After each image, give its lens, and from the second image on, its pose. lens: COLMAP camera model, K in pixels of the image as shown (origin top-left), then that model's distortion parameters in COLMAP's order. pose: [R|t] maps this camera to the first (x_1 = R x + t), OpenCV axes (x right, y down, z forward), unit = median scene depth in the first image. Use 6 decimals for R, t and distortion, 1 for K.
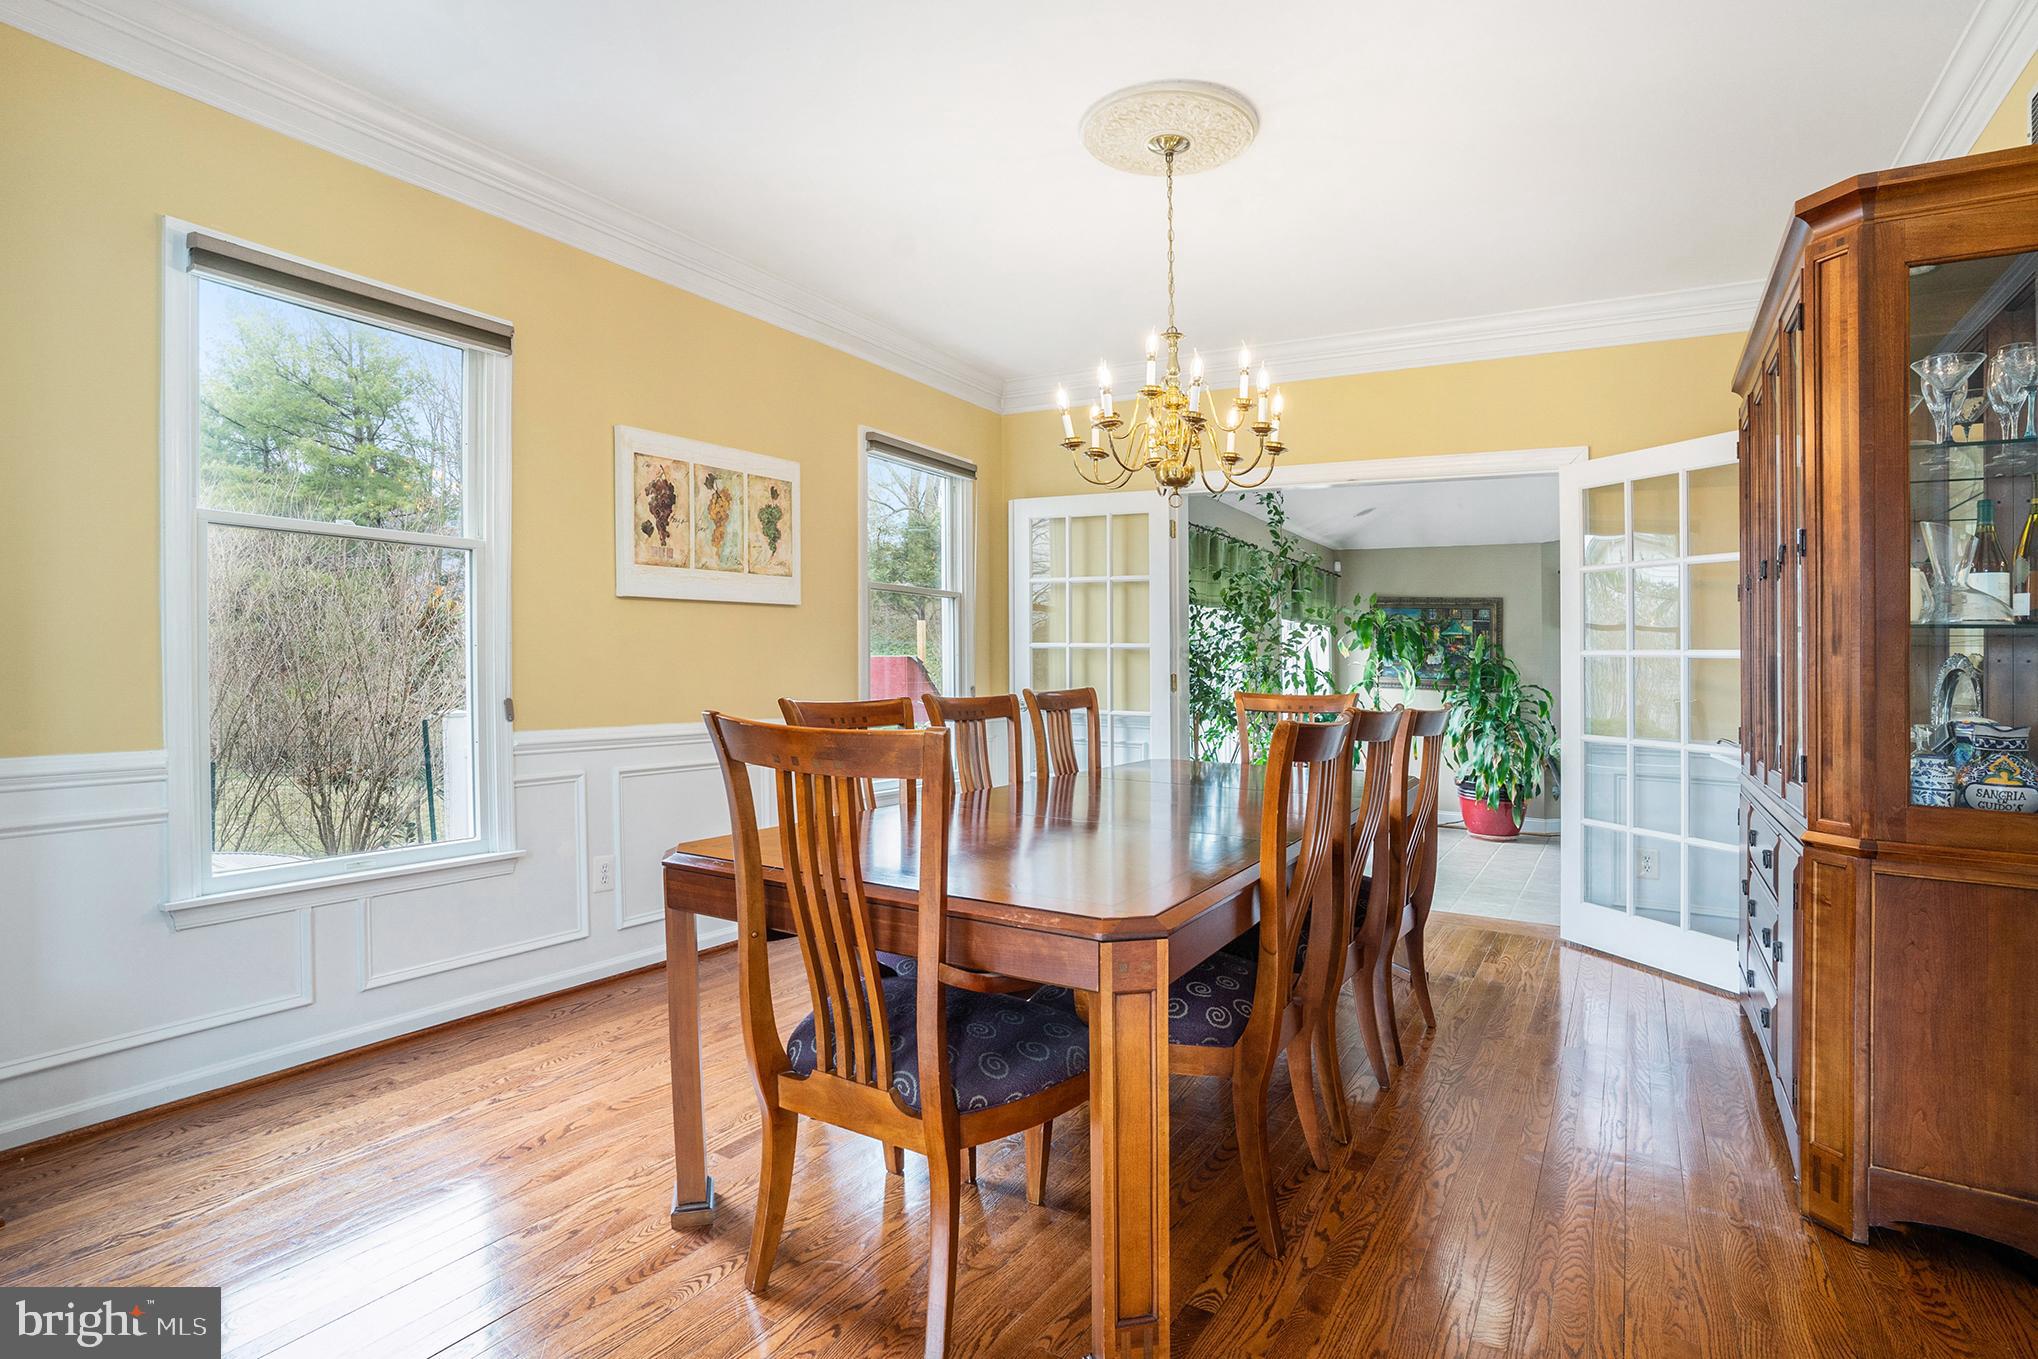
lens RADIAL K [[995.9, 0, 1022.1], [0, 995.9, 674.7], [0, 0, 1]] dist [-0.048066, 0.014775]
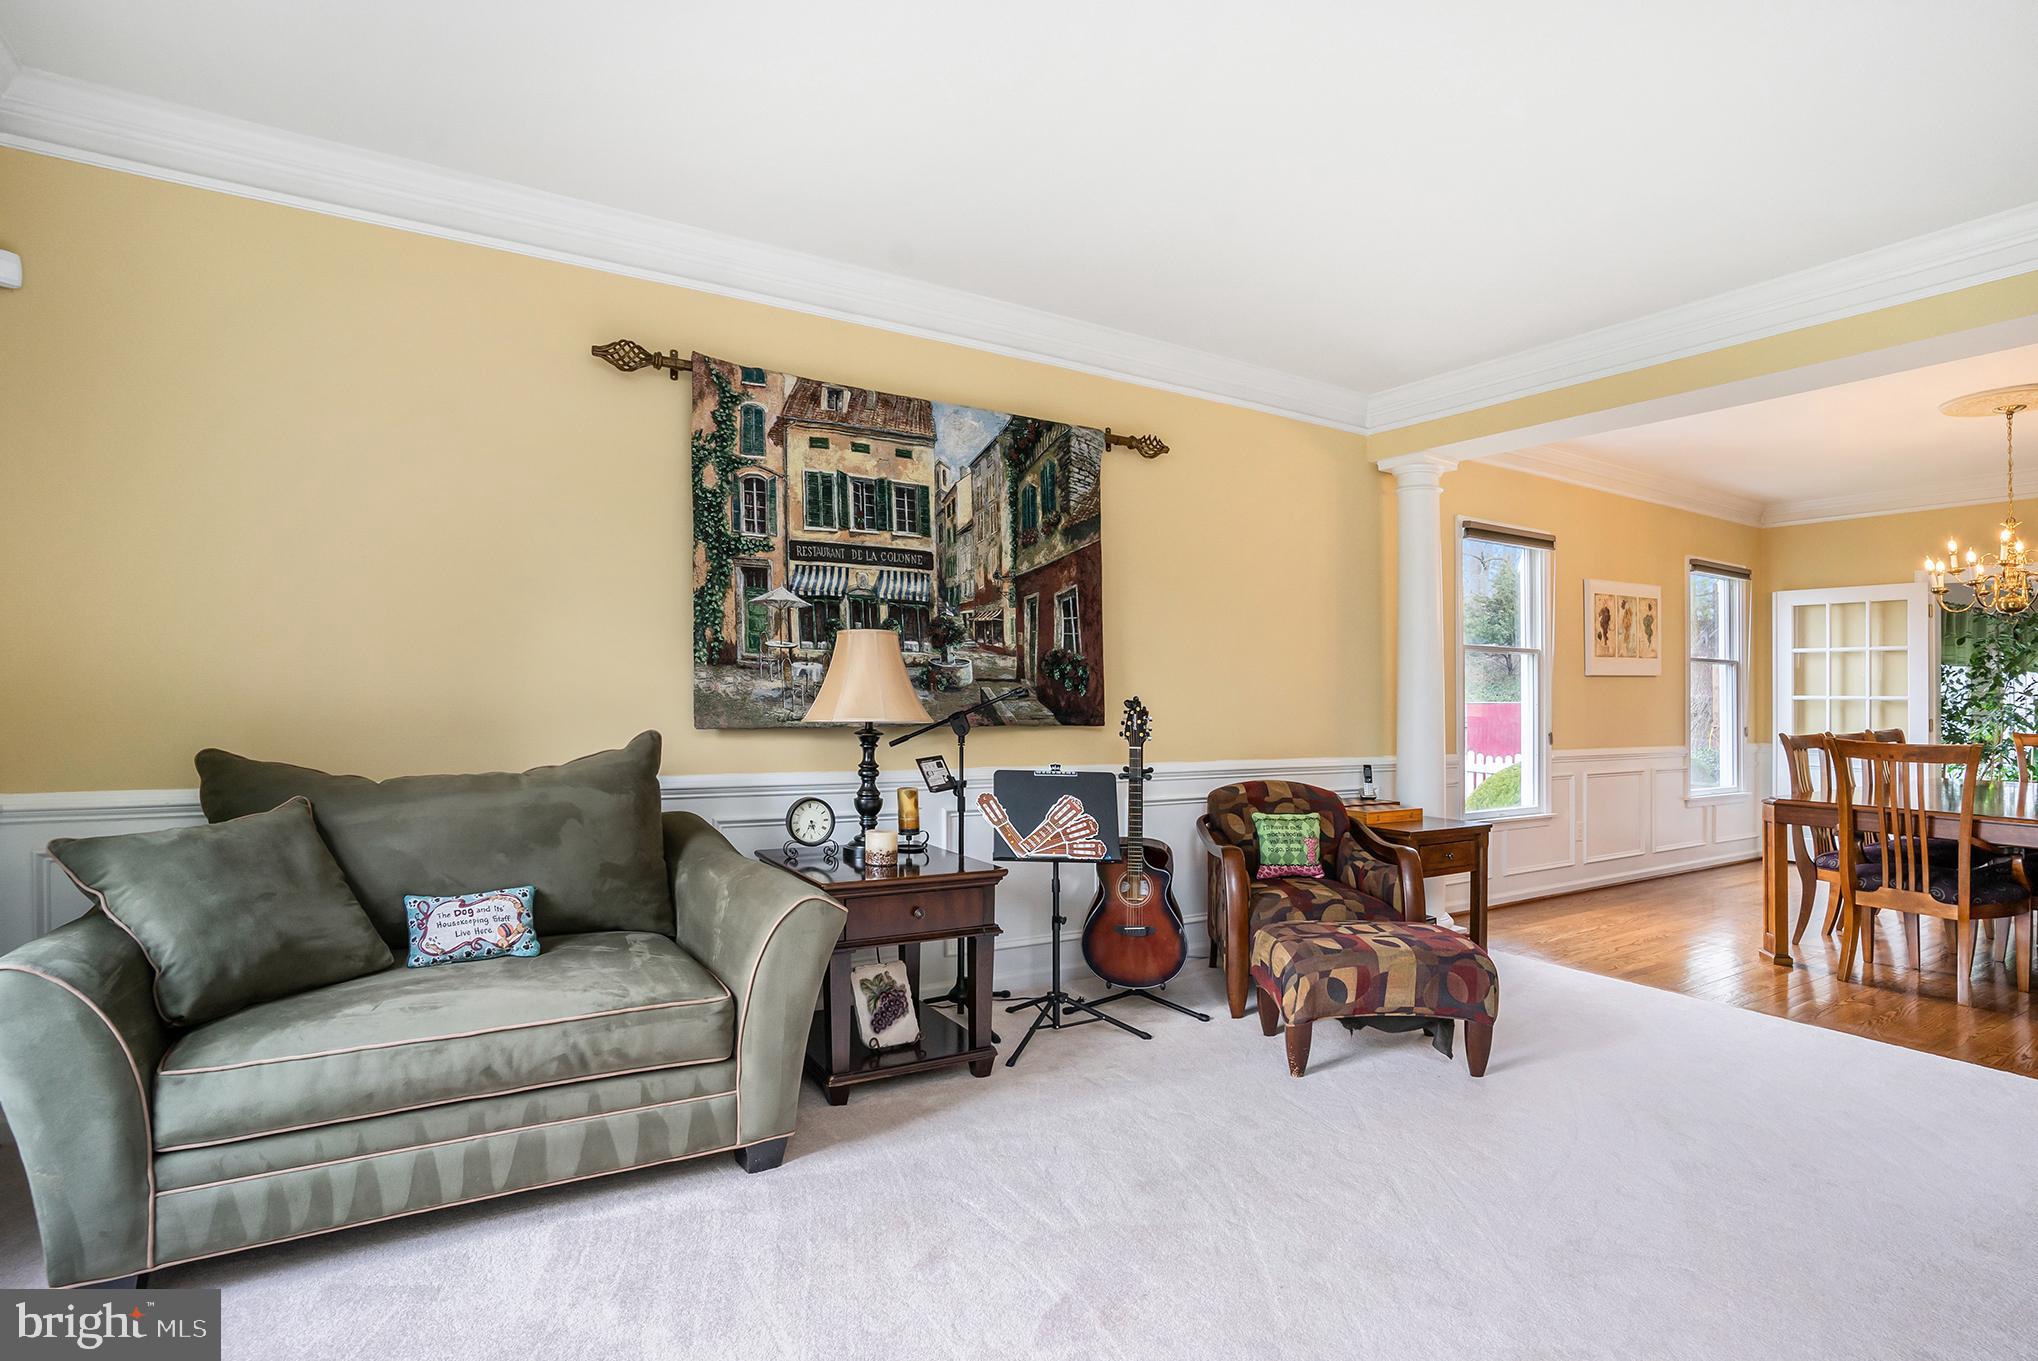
lens RADIAL K [[995.9, 0, 1023.3], [0, 995.9, 692.9], [0, 0, 1]] dist [-0.048066, 0.014775]
pose [[0.888605, -0.015343, -0.458416, -0.428828], [-0.001860, 0.999312, -0.037051, 0.016484], [0.458669, 0.033777, 0.887965, -0.873877]]
